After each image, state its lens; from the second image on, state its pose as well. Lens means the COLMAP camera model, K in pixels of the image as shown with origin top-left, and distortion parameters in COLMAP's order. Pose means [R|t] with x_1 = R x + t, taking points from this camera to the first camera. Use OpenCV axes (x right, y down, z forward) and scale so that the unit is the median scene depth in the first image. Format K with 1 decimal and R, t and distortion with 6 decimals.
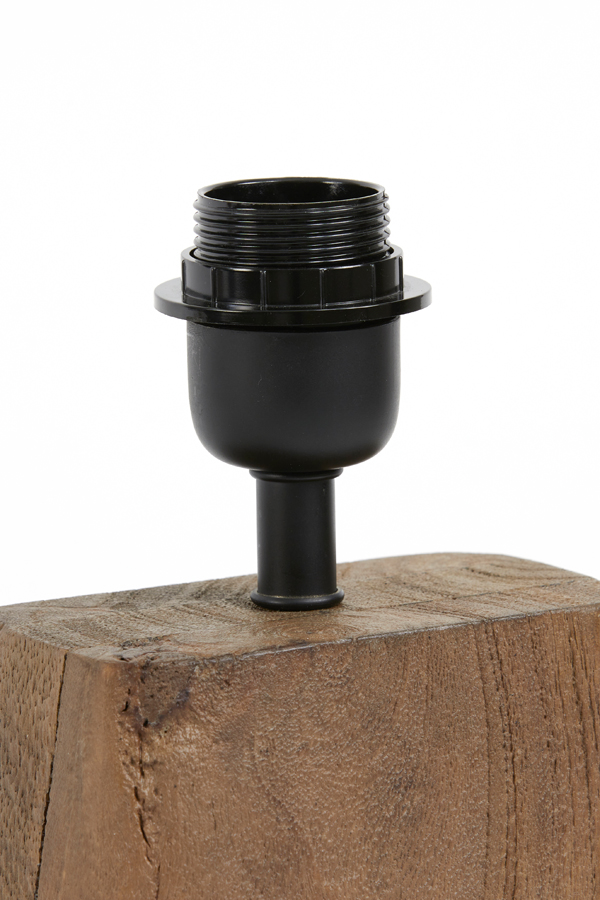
lens RADIAL K [[6018.7, 0, 299.8], [0, 6018.7, 449.8], [0, 0, 1]] dist [-0.233490, 0.000000]
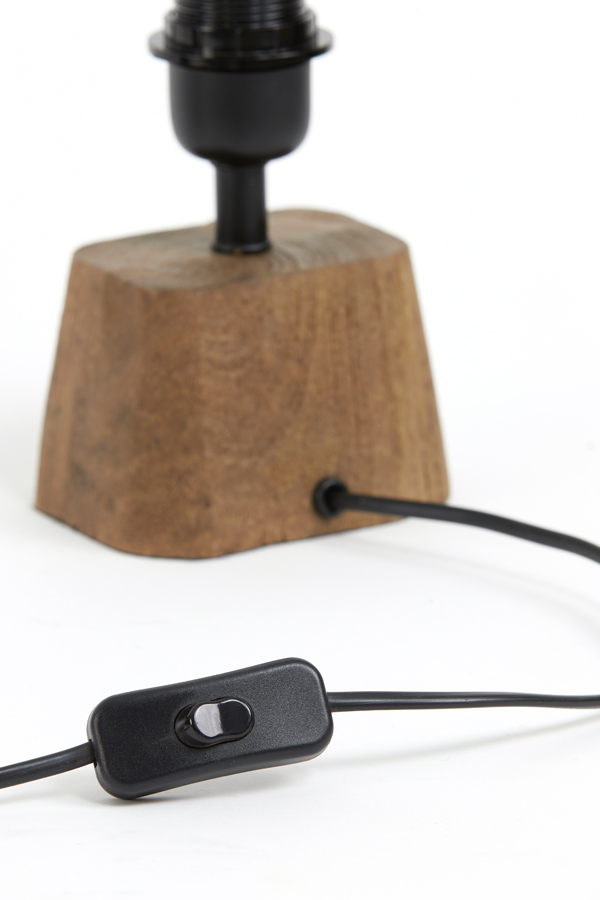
lens RADIAL K [[6018.7, 0, 300.1], [0, 6018.7, 450.0], [0, 0, 1]] dist [-0.233490, 0.000000]
pose [[0.999864, 0.012224, 0.011101, -0.001587], [-0.012777, 0.998605, 0.051231, -0.001990], [-0.010460, -0.051365, 0.998625, -0.531352]]
